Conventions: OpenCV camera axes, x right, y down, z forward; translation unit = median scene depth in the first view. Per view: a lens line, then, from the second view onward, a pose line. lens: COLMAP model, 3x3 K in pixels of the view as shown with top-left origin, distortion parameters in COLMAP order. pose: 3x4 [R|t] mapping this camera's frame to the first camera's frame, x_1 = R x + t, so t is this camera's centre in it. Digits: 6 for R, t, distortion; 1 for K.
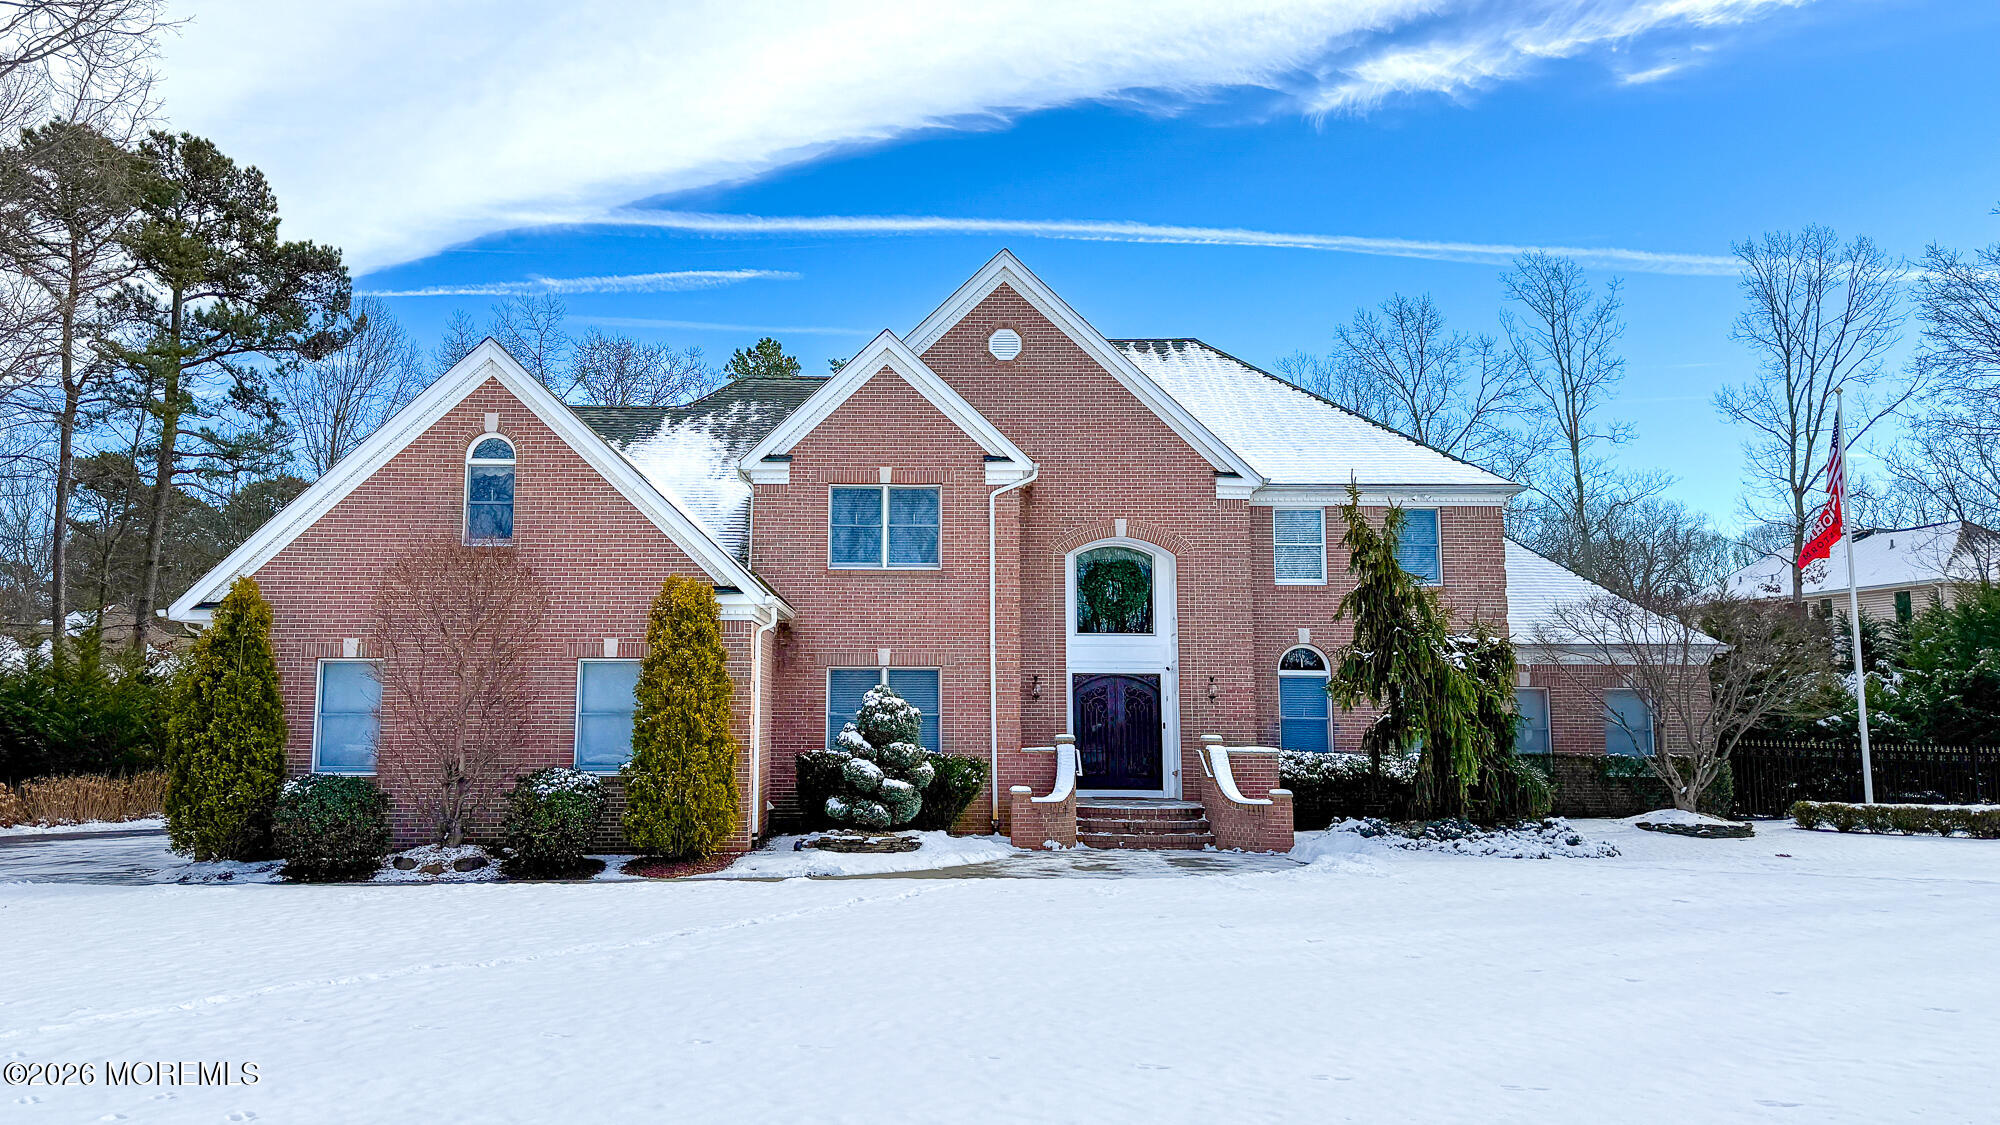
lens RADIAL K [[1475.8, 0, 935.0], [0, 1475.8, 536.7], [0, 0, 1]] dist [0.138966, -0.221935]
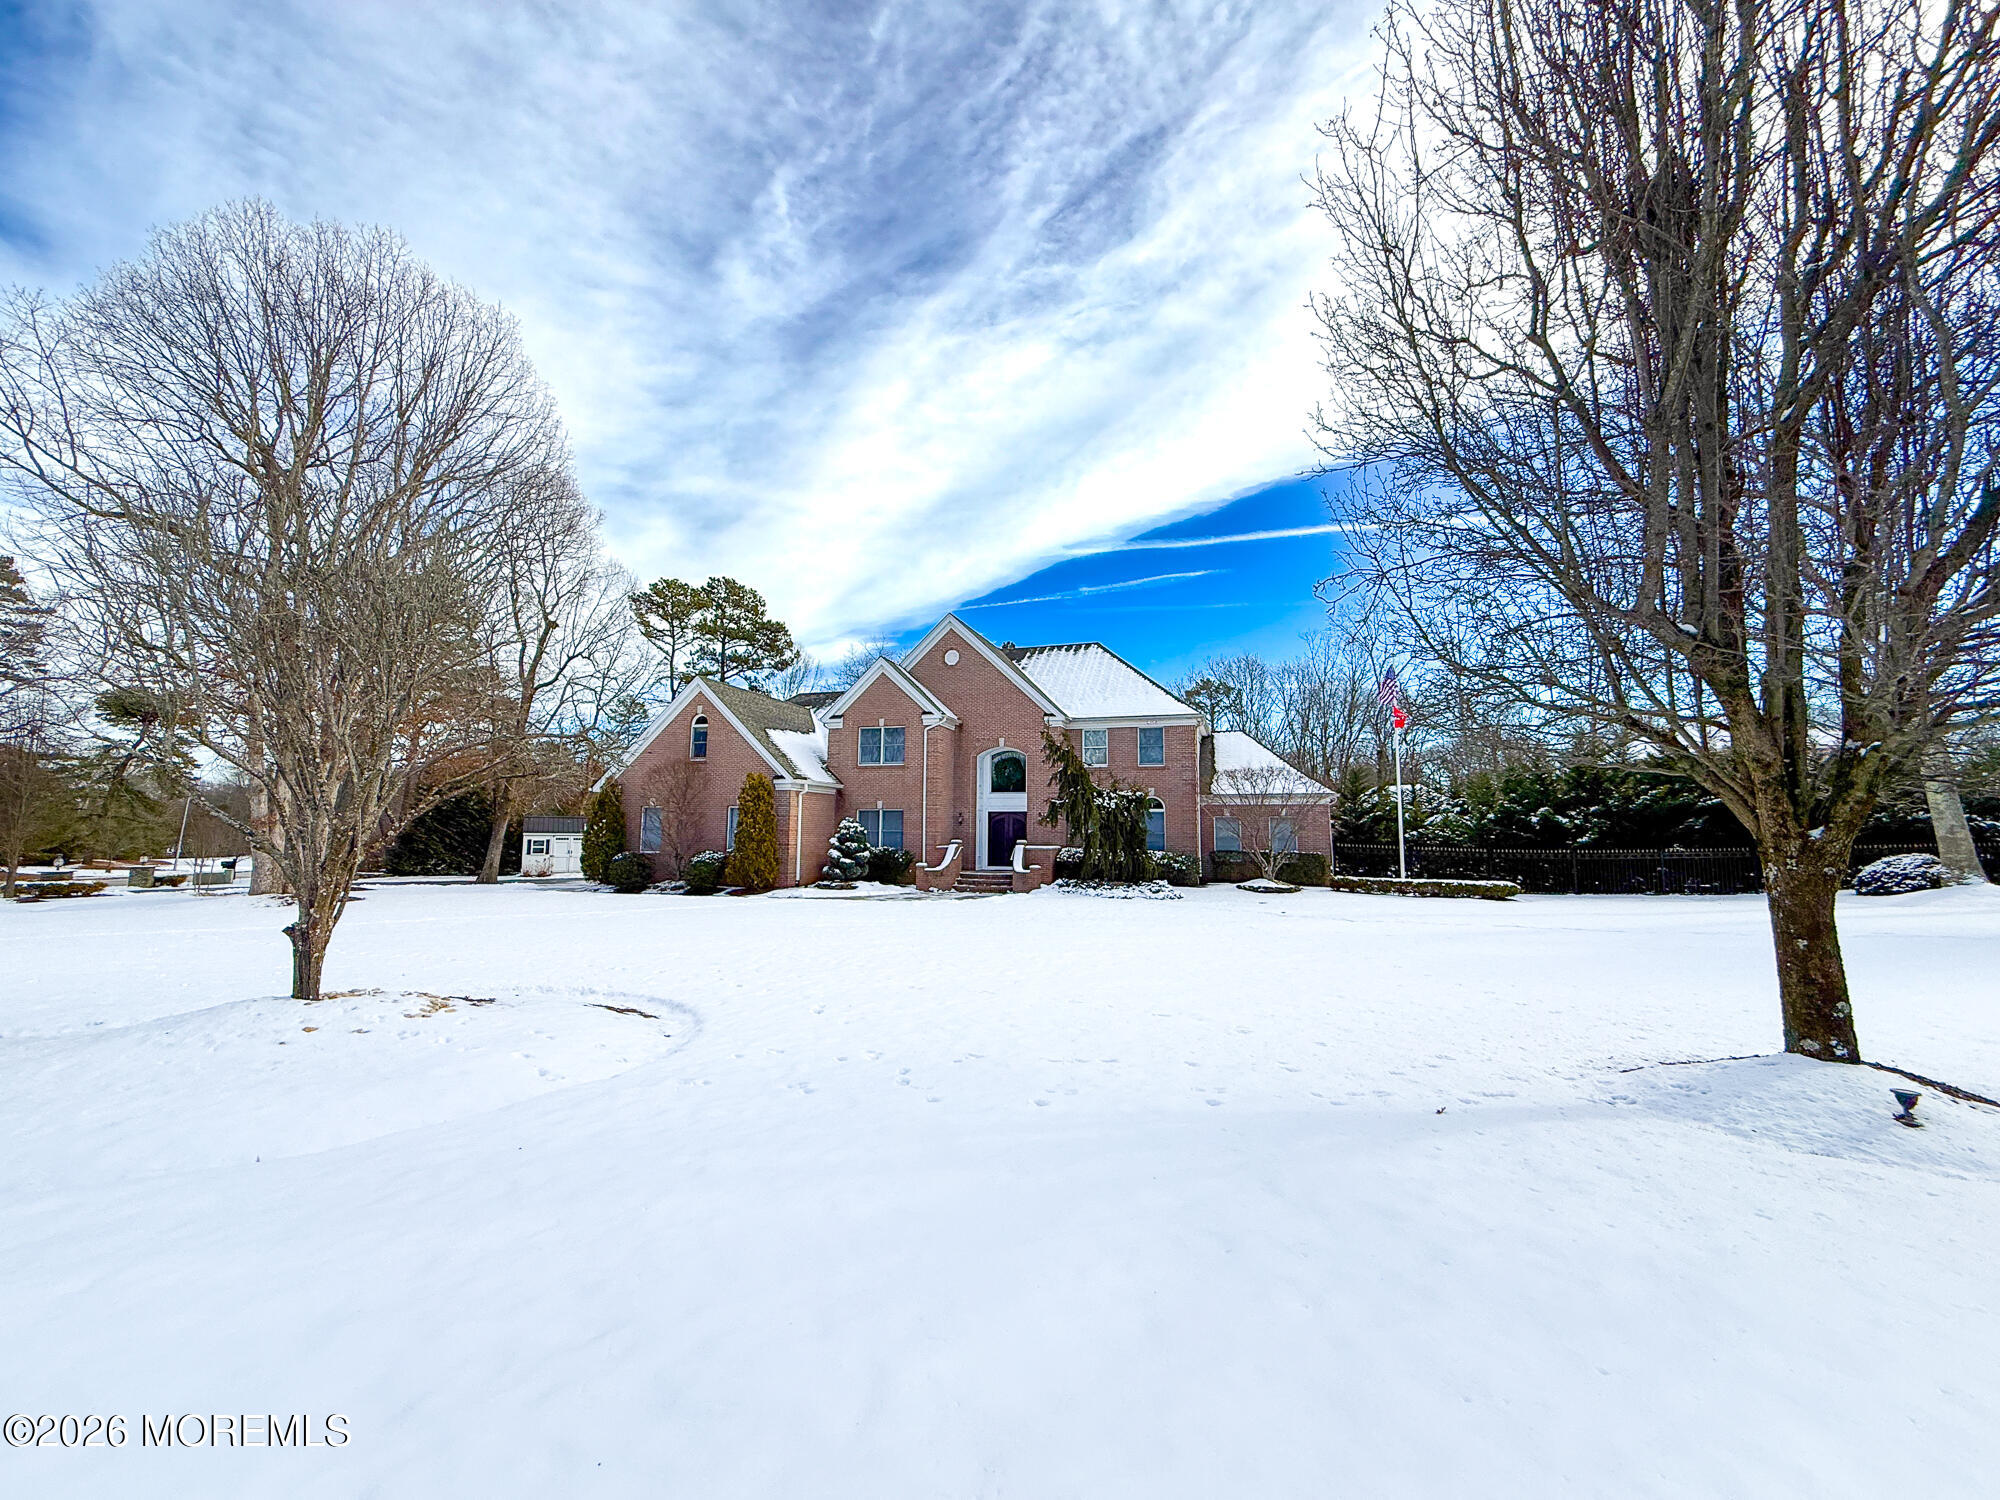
lens RADIAL K [[797.2, 0, 1000.0], [0, 797.2, 750.0], [0, 0, 1]] dist [-0.002063, 0.004955]
pose [[0.953374, -0.025908, -0.300676, 0.501111], [0.031970, 0.999372, 0.015257, -0.013087], [0.300092, -0.024159, 0.953604, -0.086332]]
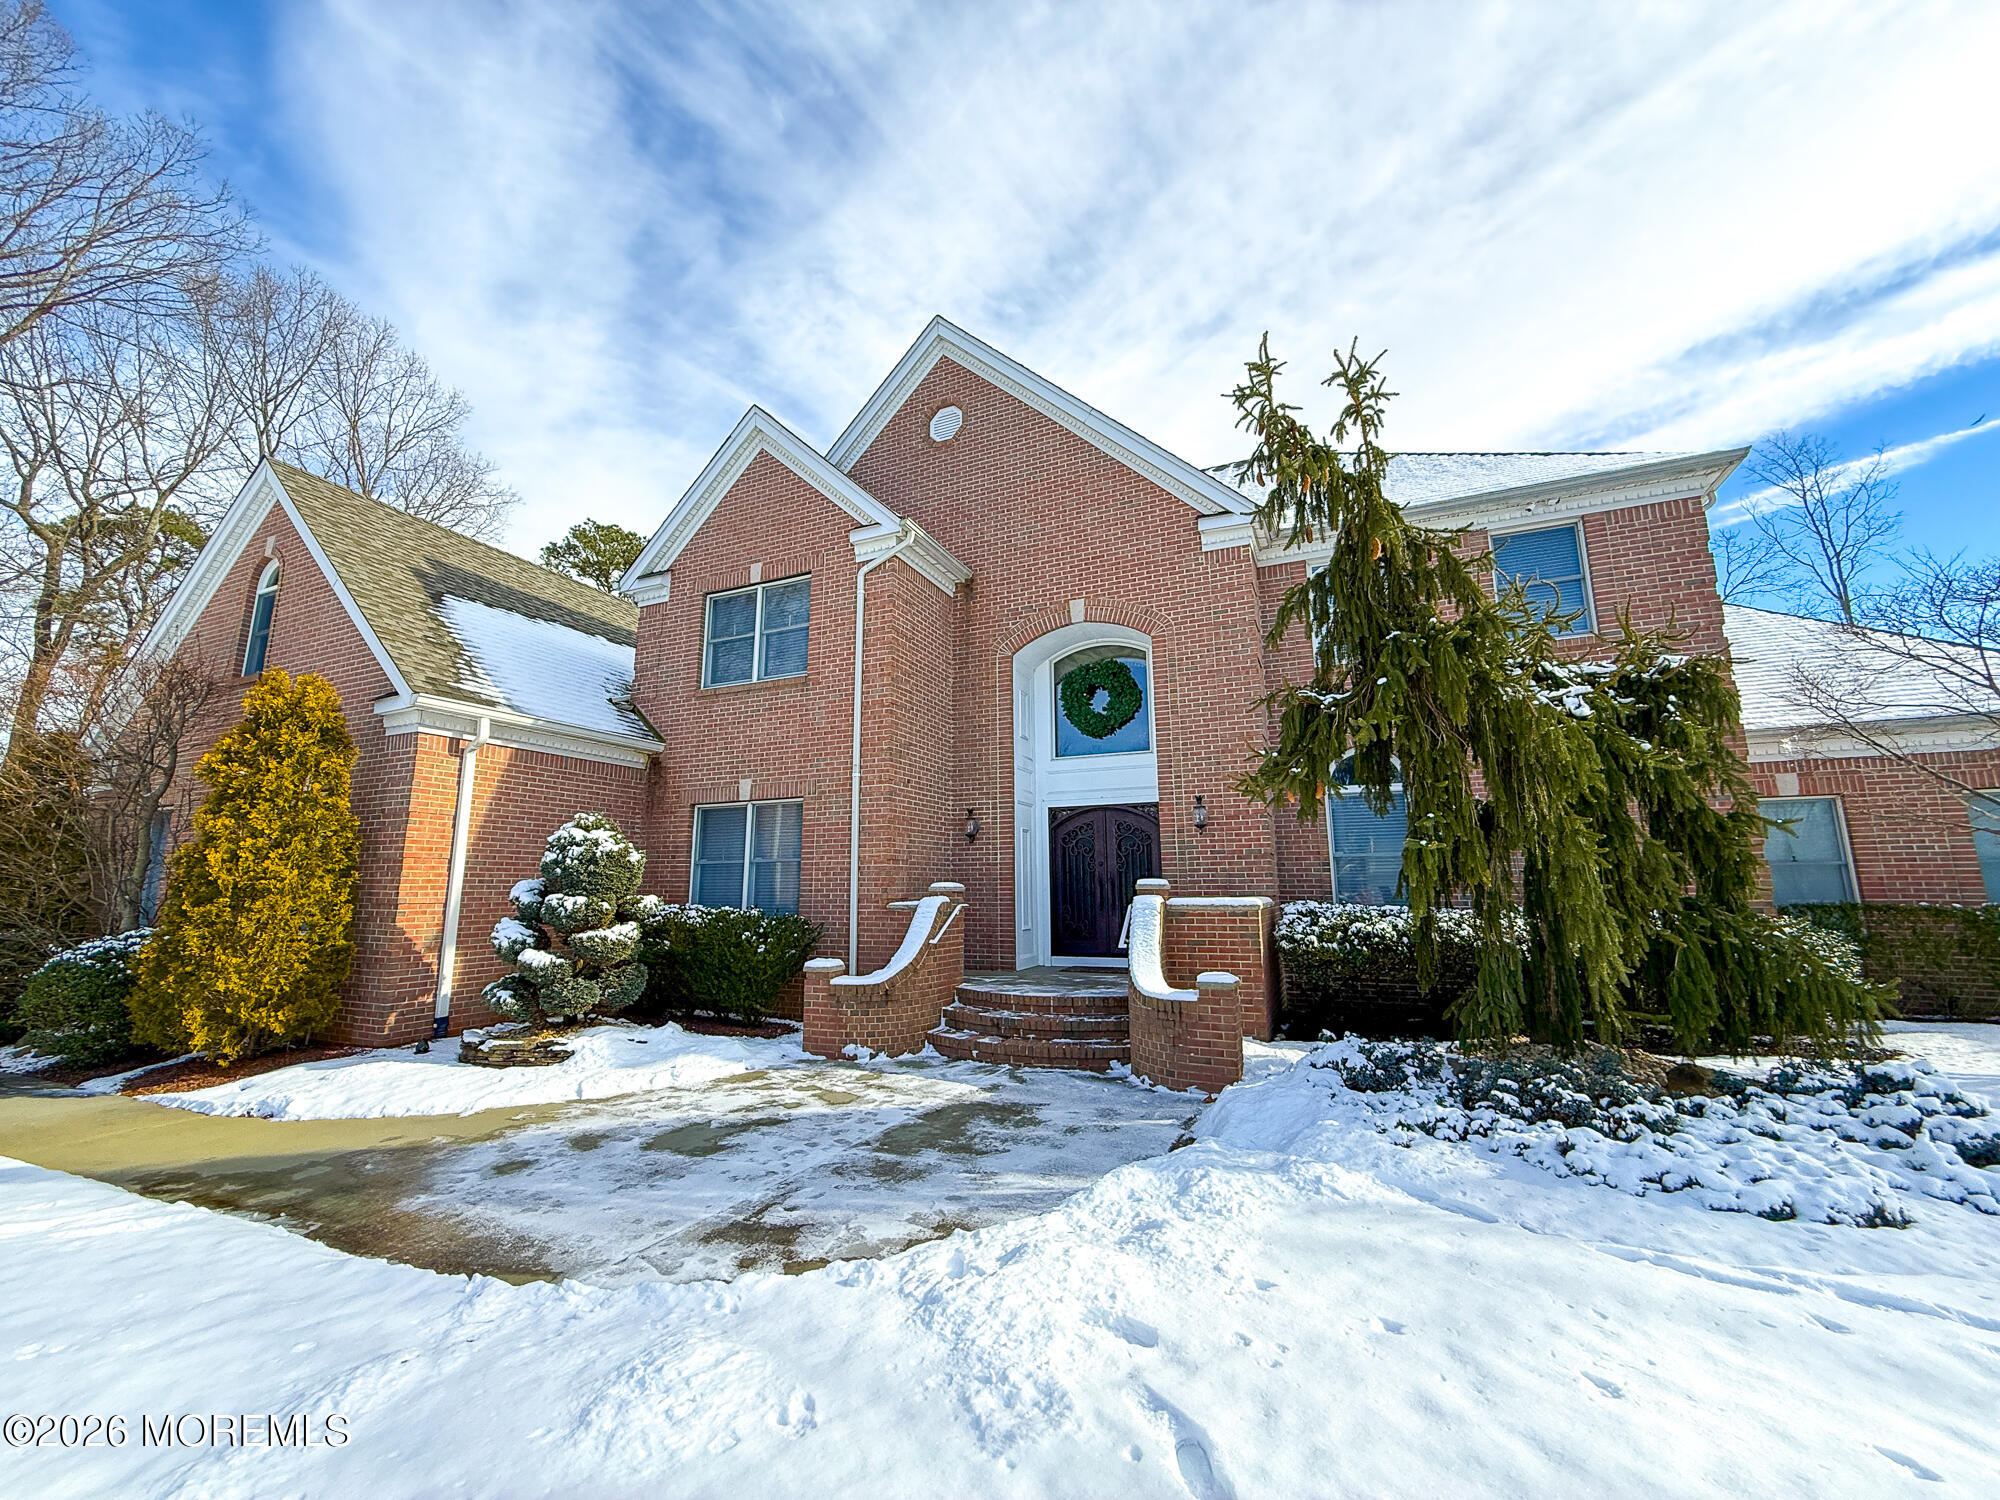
lens RADIAL K [[797.2, 0, 1000.0], [0, 797.2, 750.0], [0, 0, 1]] dist [-0.002063, 0.004955]
pose [[0.912384, -0.081622, -0.401116, 0.267975], [0.061220, 0.996106, -0.063442, 0.096137], [0.404732, 0.033327, 0.913828, 0.660618]]
